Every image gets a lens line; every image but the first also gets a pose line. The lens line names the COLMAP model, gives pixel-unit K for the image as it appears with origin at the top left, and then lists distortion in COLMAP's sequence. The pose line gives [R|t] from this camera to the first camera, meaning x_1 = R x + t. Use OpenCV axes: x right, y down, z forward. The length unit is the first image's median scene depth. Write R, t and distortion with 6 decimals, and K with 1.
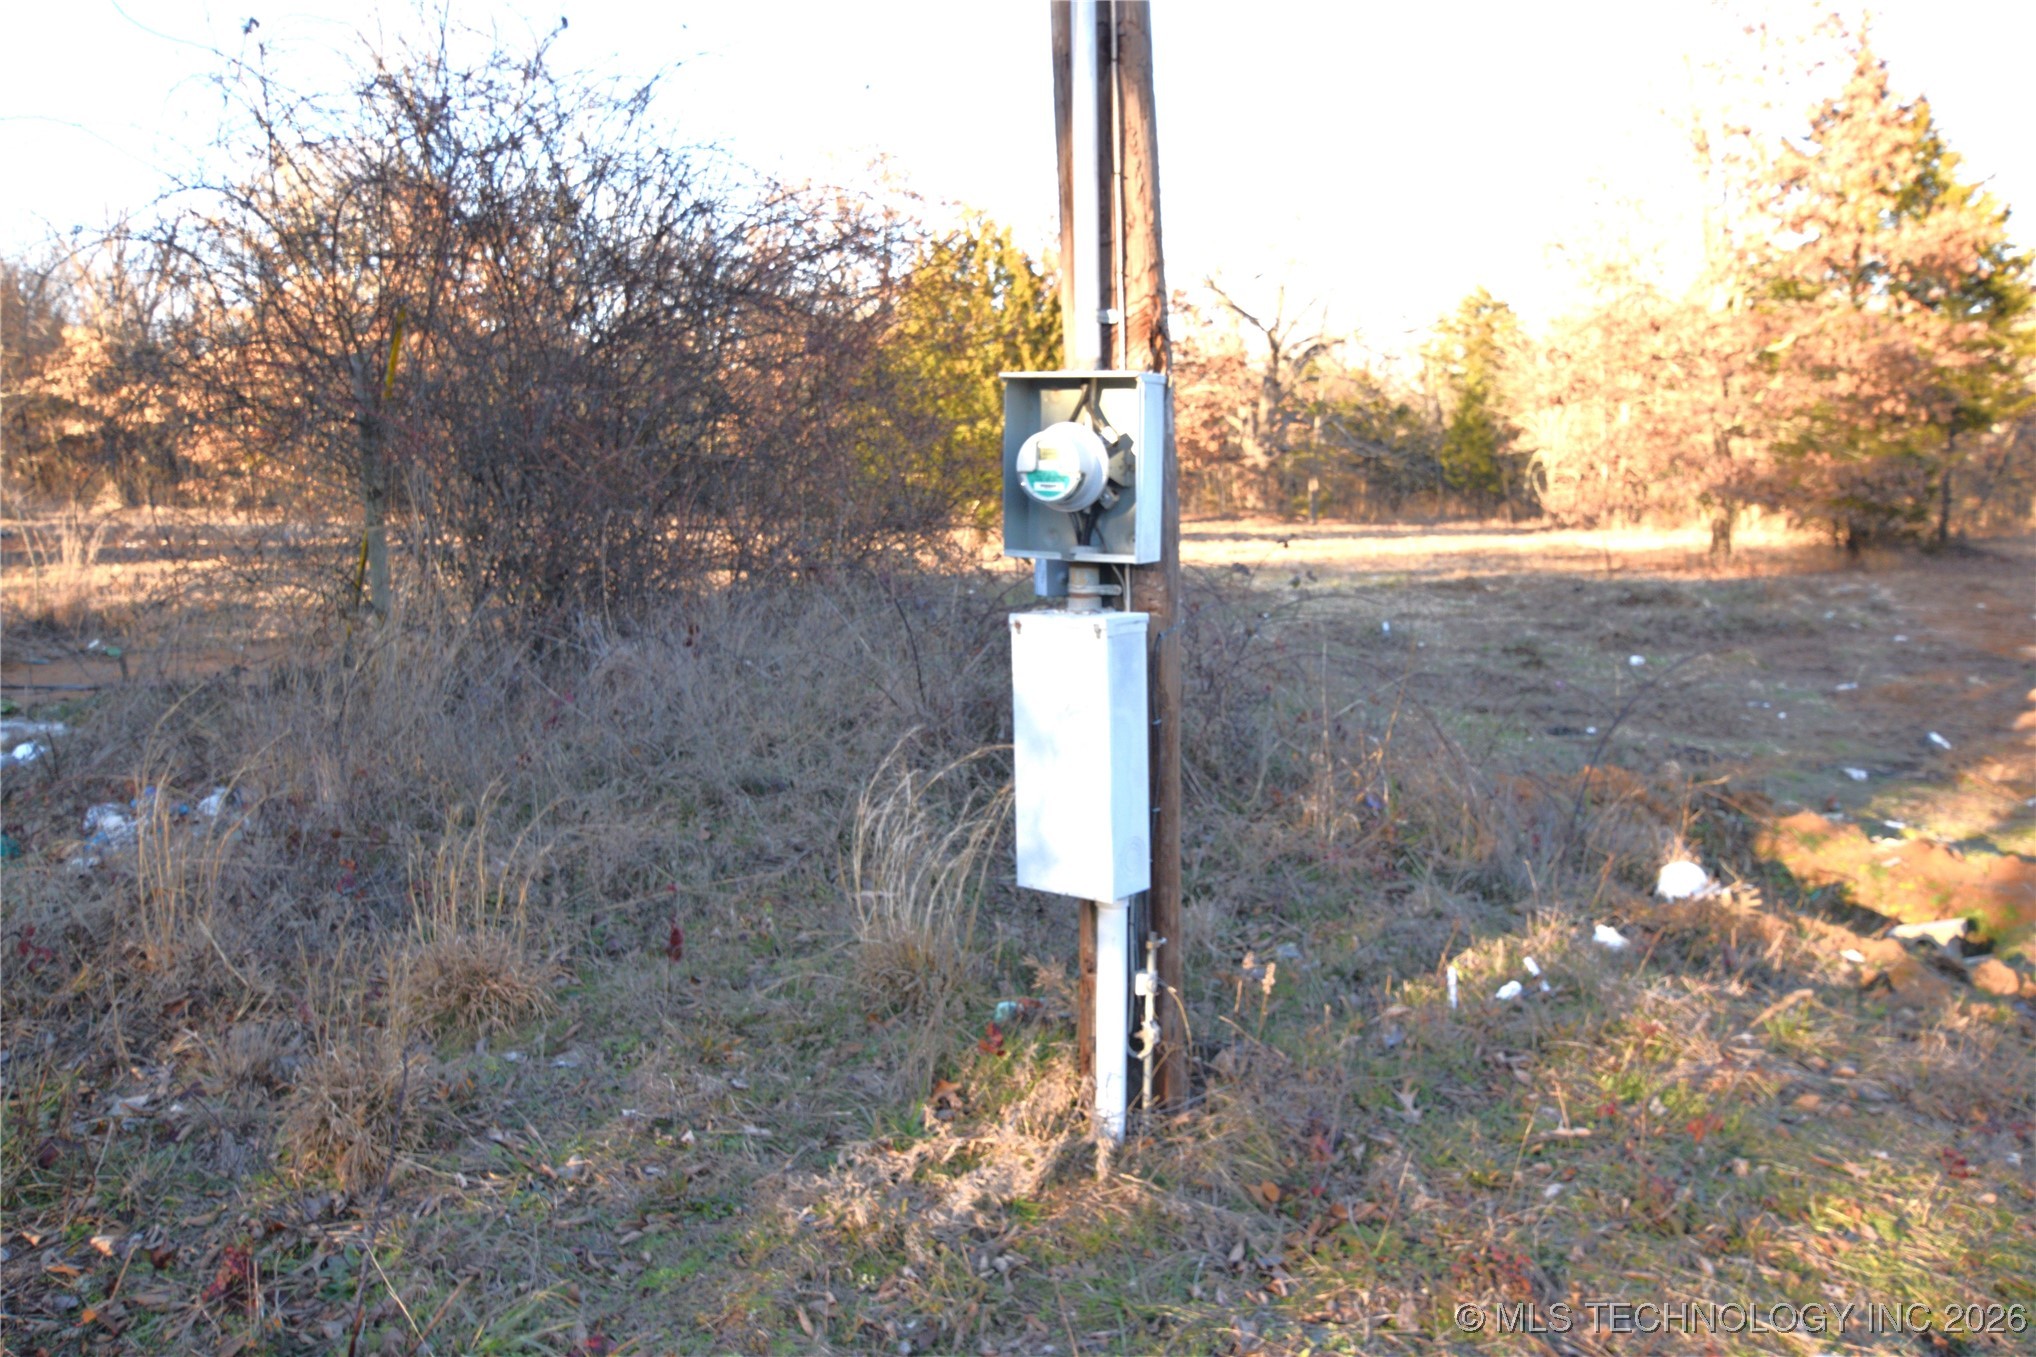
lens RADIAL K [[1667.4, 0, 1021.6], [0, 1667.4, 688.7], [0, 0, 1]] dist [0.001653, 0.031426]
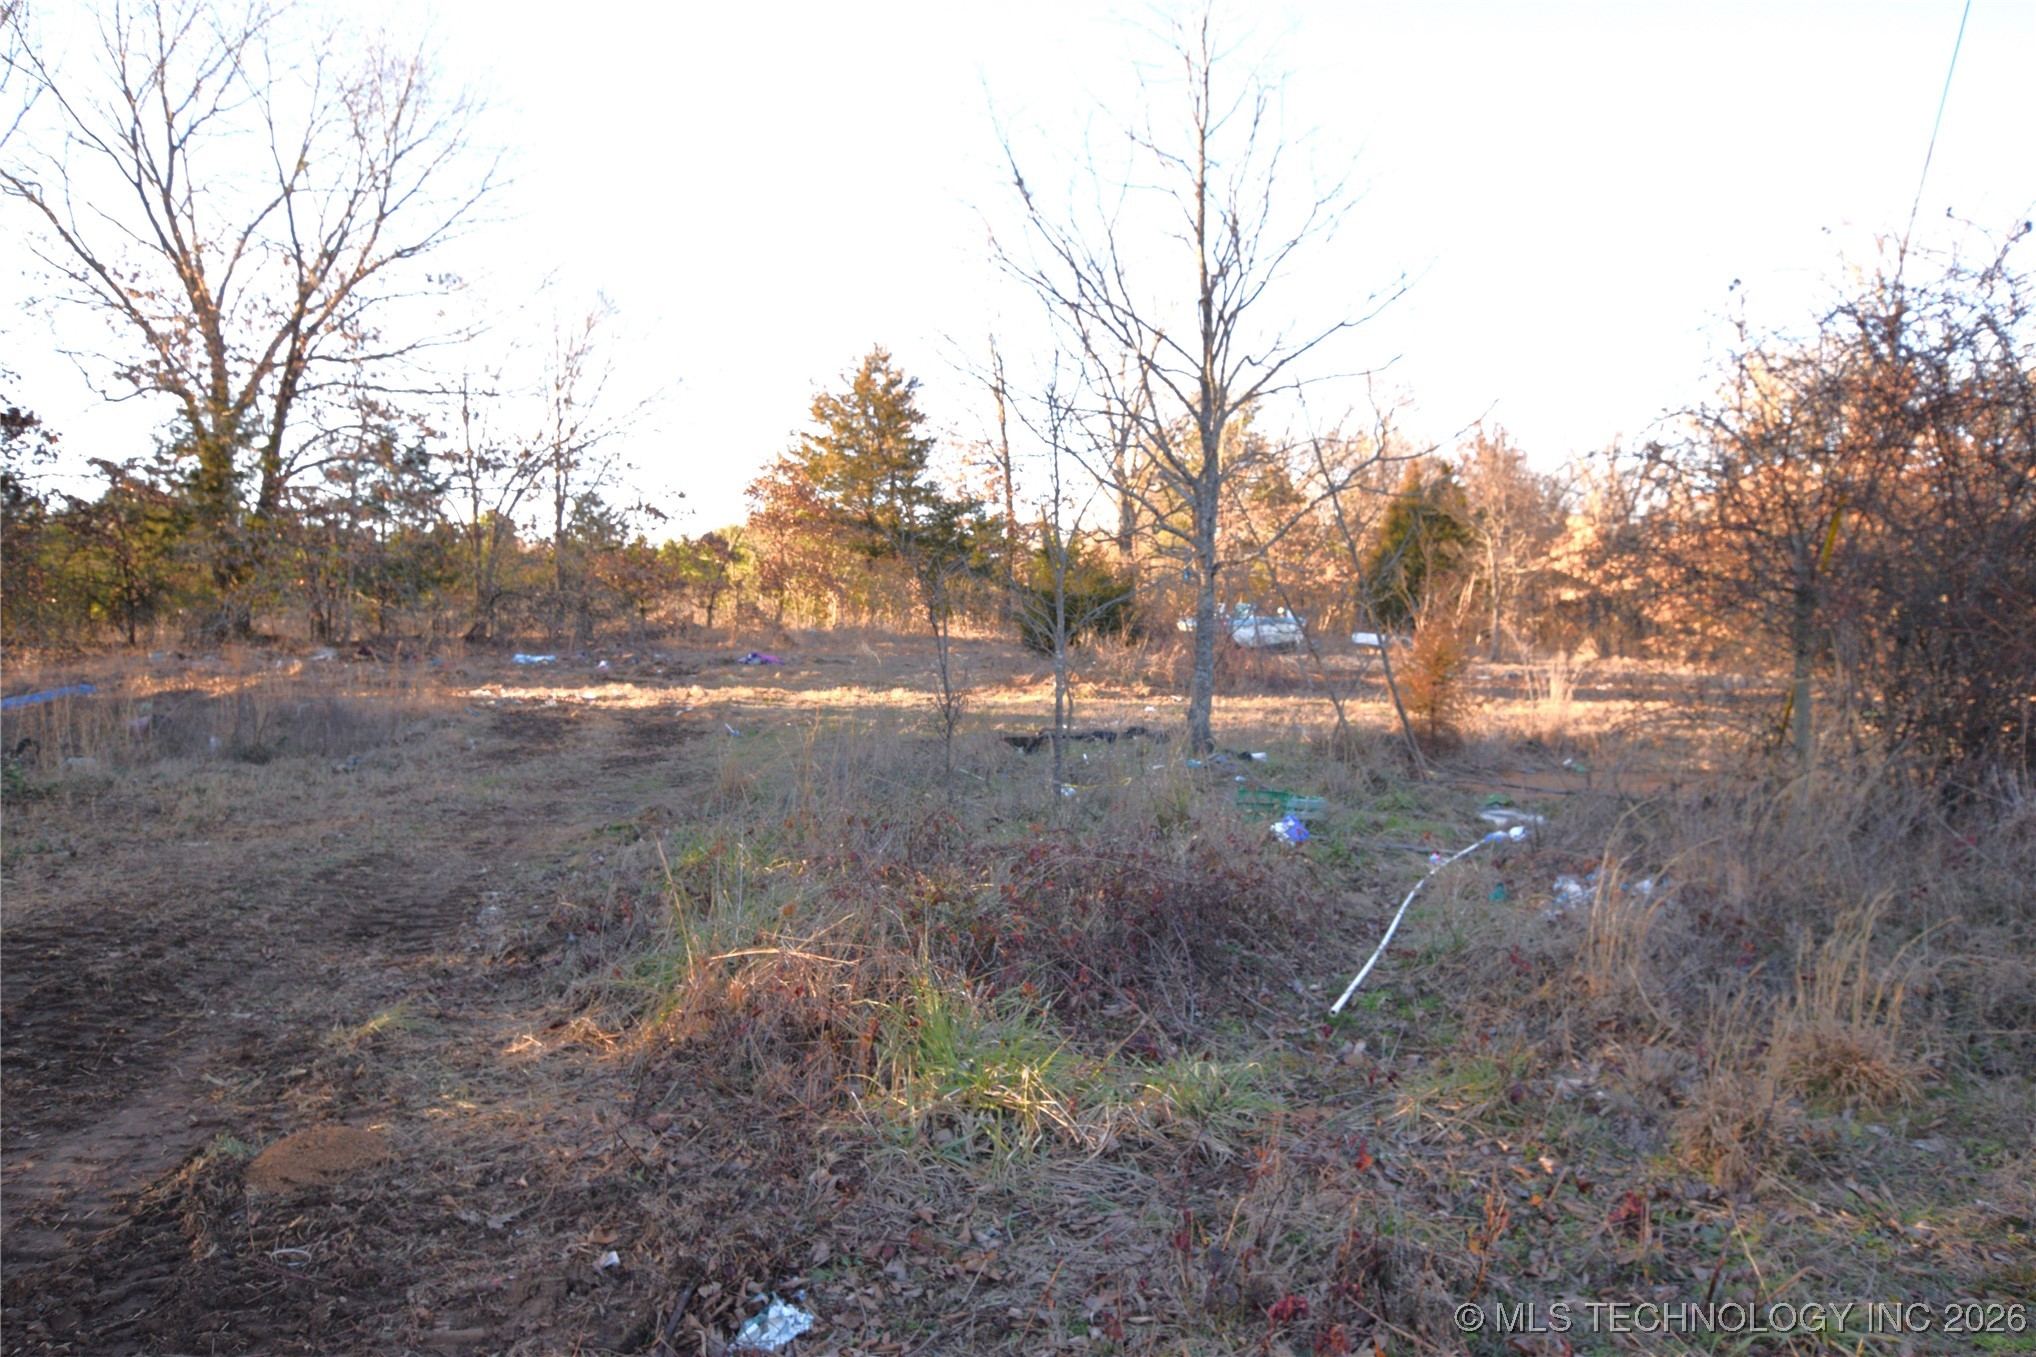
lens RADIAL K [[1475.2, 0, 1022.1], [0, 1475.2, 688.7], [0, 0, 1]] dist [0.000617, 0.015874]
pose [[0.651590, 0.043640, -0.757315, 0.043868], [-0.110936, 0.993092, -0.038222, 0.010644], [0.750416, 0.108918, 0.651930, -0.090511]]
